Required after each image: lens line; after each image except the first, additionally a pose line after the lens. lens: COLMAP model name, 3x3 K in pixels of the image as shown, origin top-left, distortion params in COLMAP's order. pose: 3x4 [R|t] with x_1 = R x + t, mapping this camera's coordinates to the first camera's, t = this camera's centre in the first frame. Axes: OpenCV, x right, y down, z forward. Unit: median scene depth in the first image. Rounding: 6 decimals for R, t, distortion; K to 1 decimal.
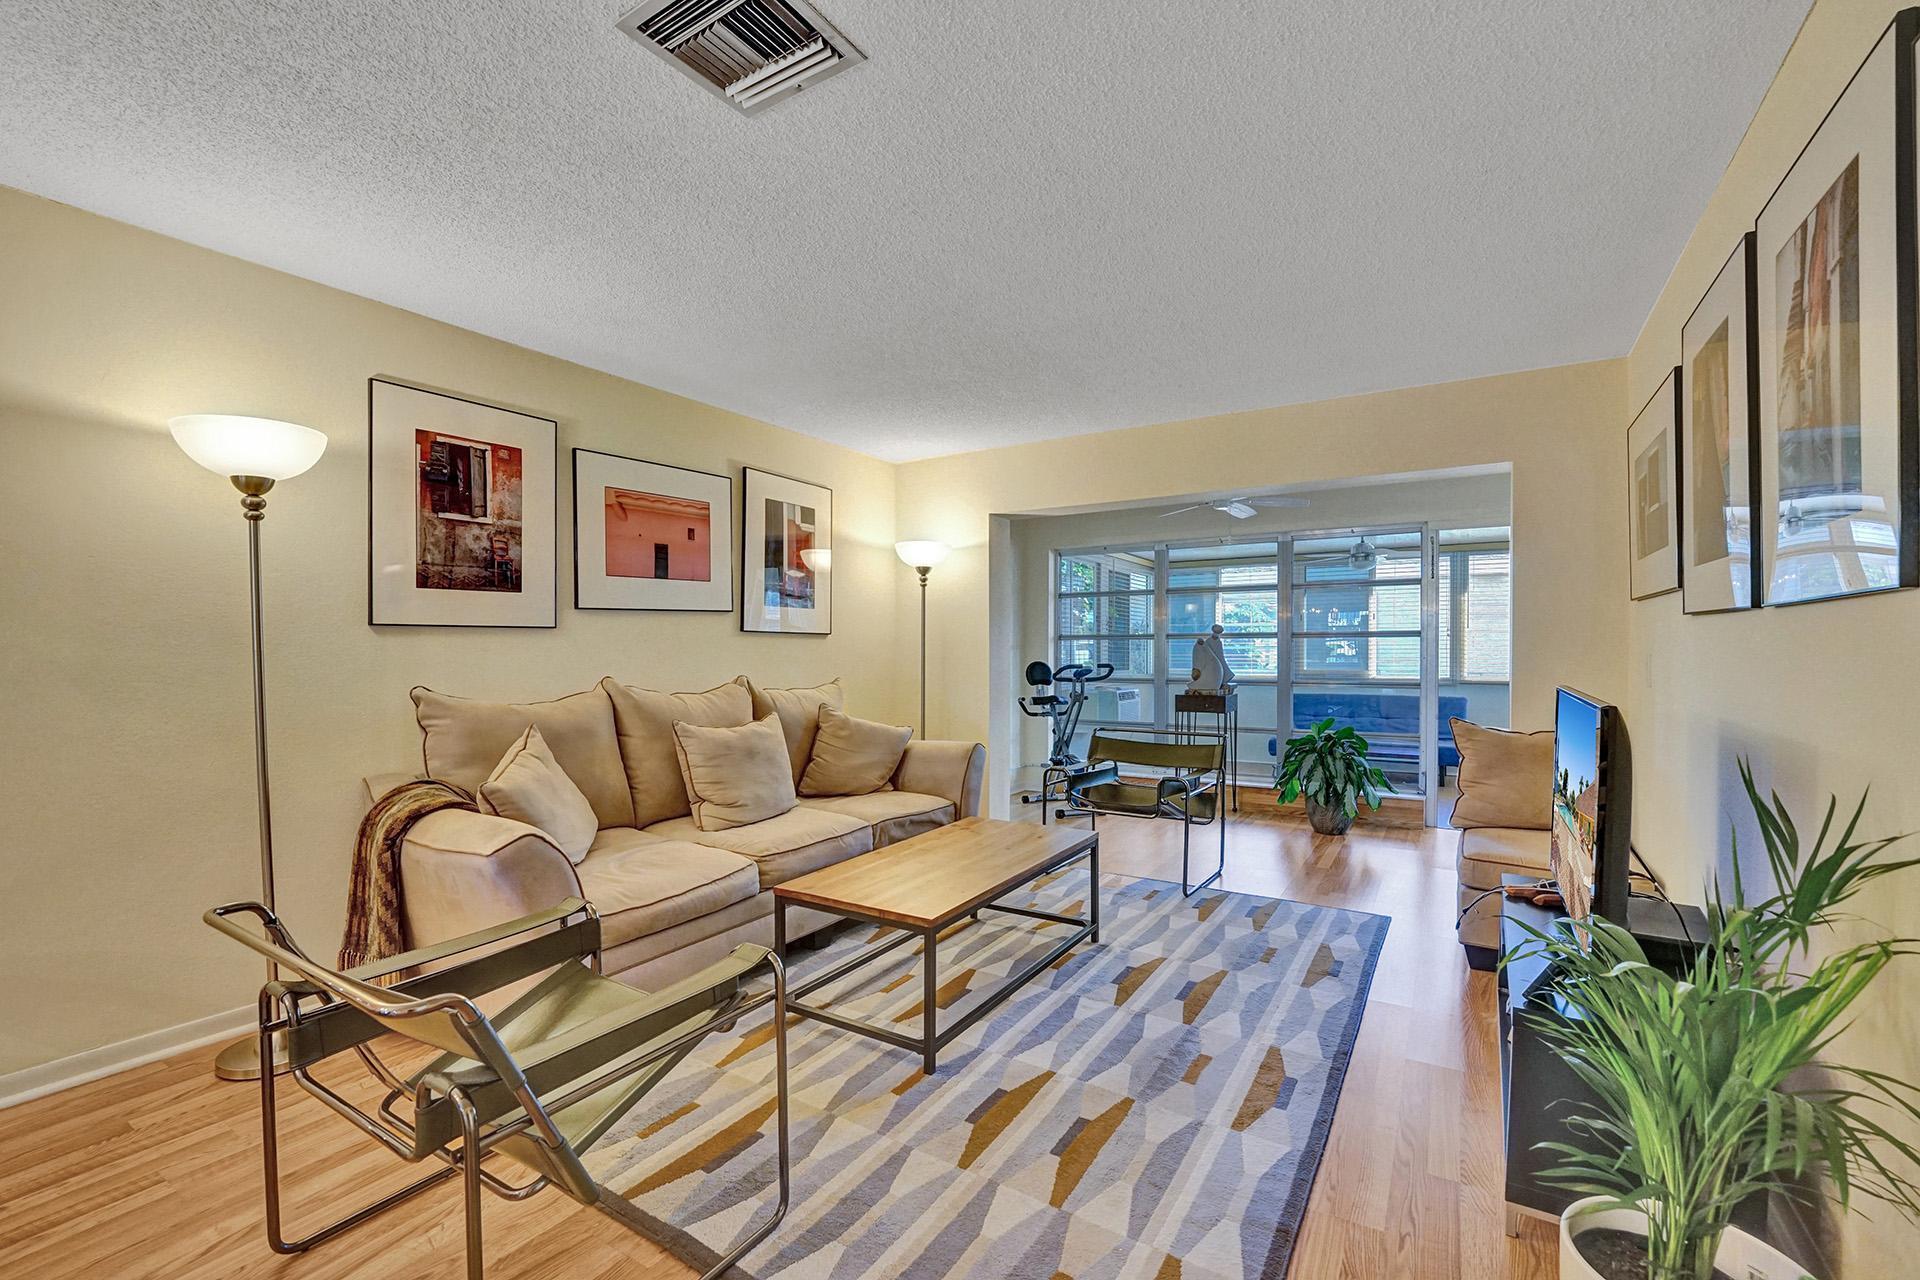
lens RADIAL K [[807.6, 0, 958.7], [0, 807.6, 665.3], [0, 0, 1]] dist [-0.026359, 0.002131]
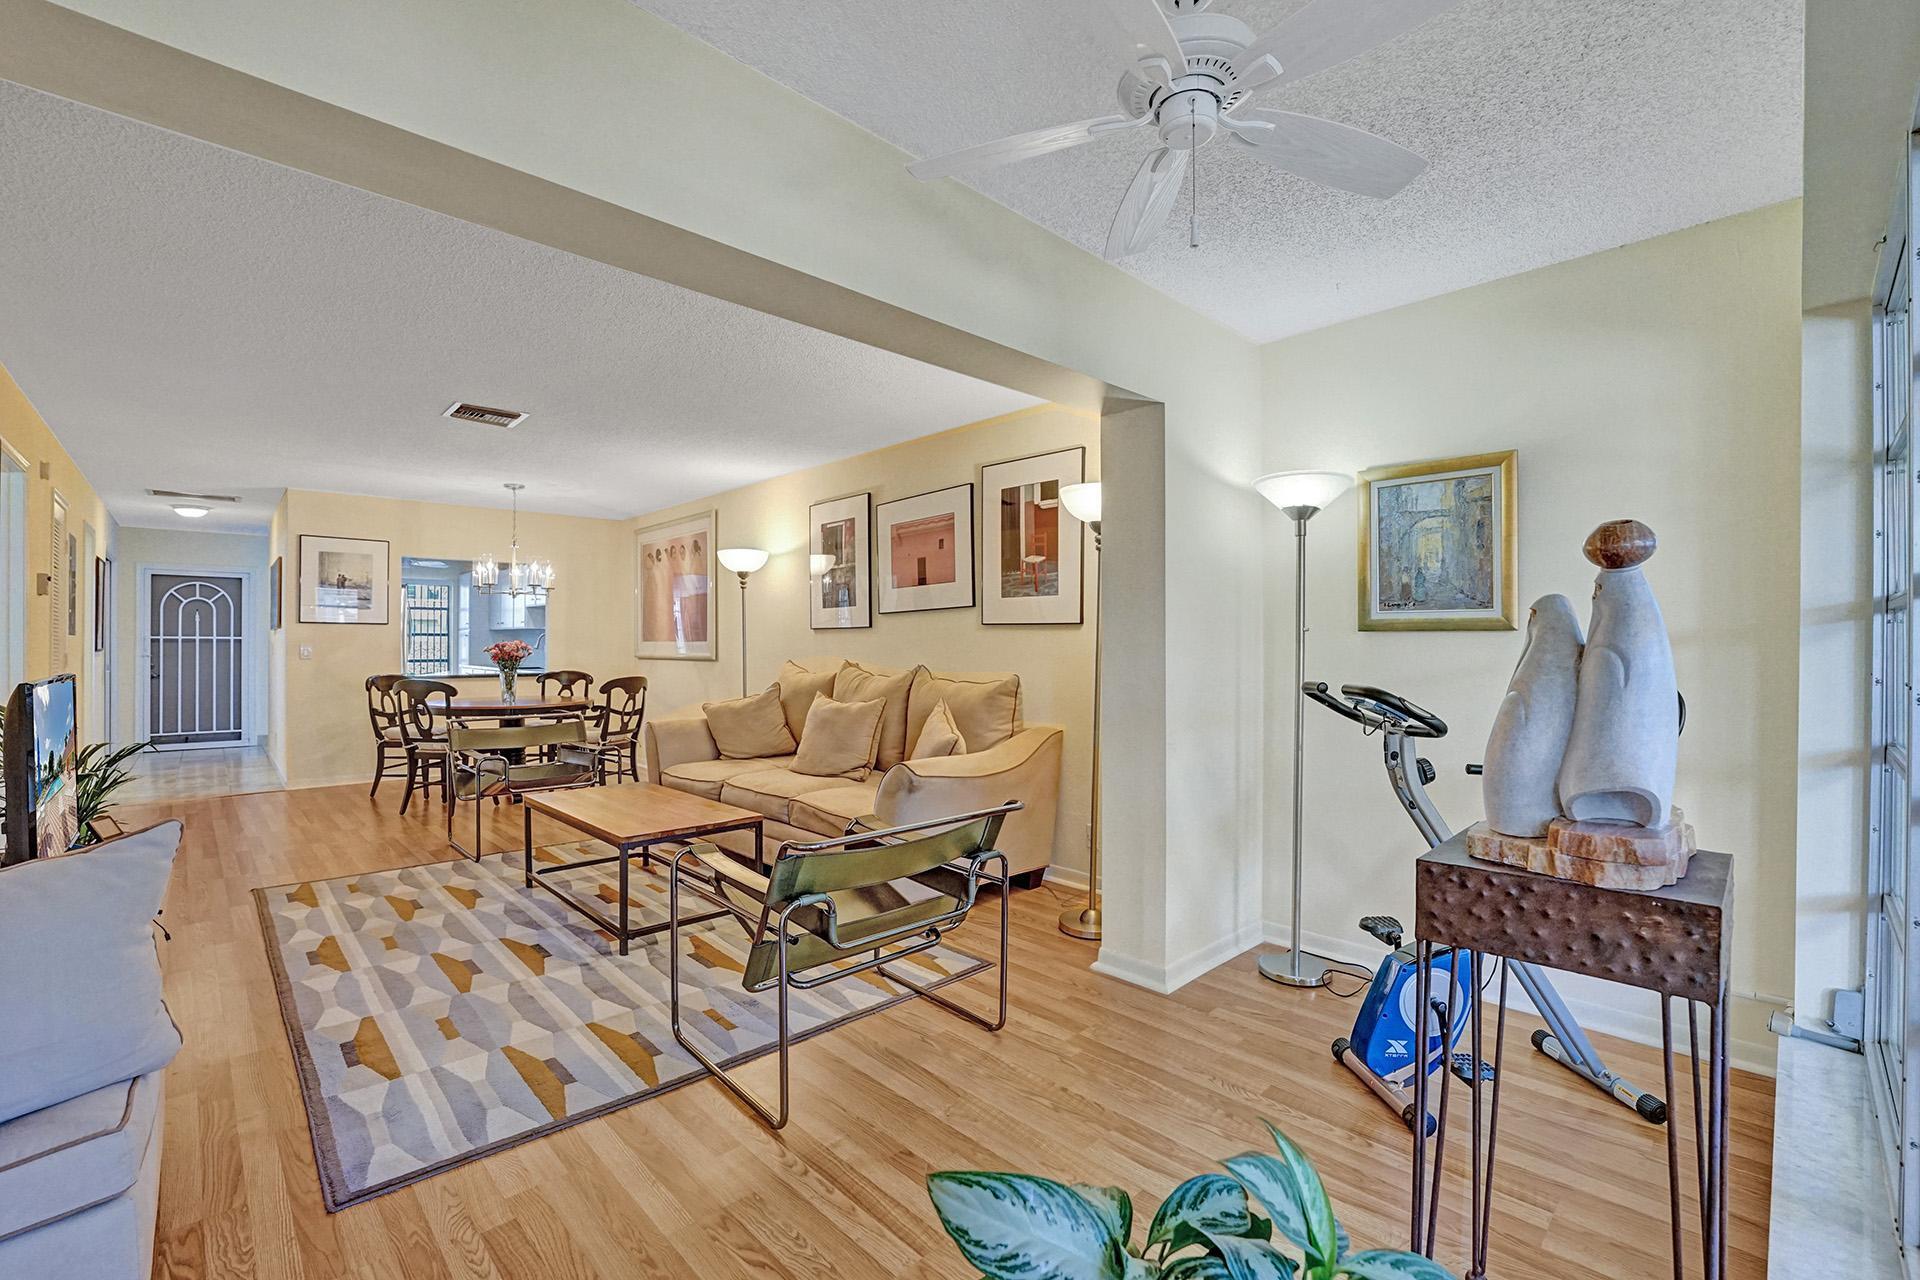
lens RADIAL K [[807.6, 0, 966.5], [0, 807.6, 641.1], [0, 0, 1]] dist [-0.026359, 0.002131]
pose [[-0.231937, -0.000209, -0.972731, 0.934209], [-0.022226, 0.999740, 0.005085, -0.031744], [0.972477, 0.022800, -0.231881, 1.517491]]
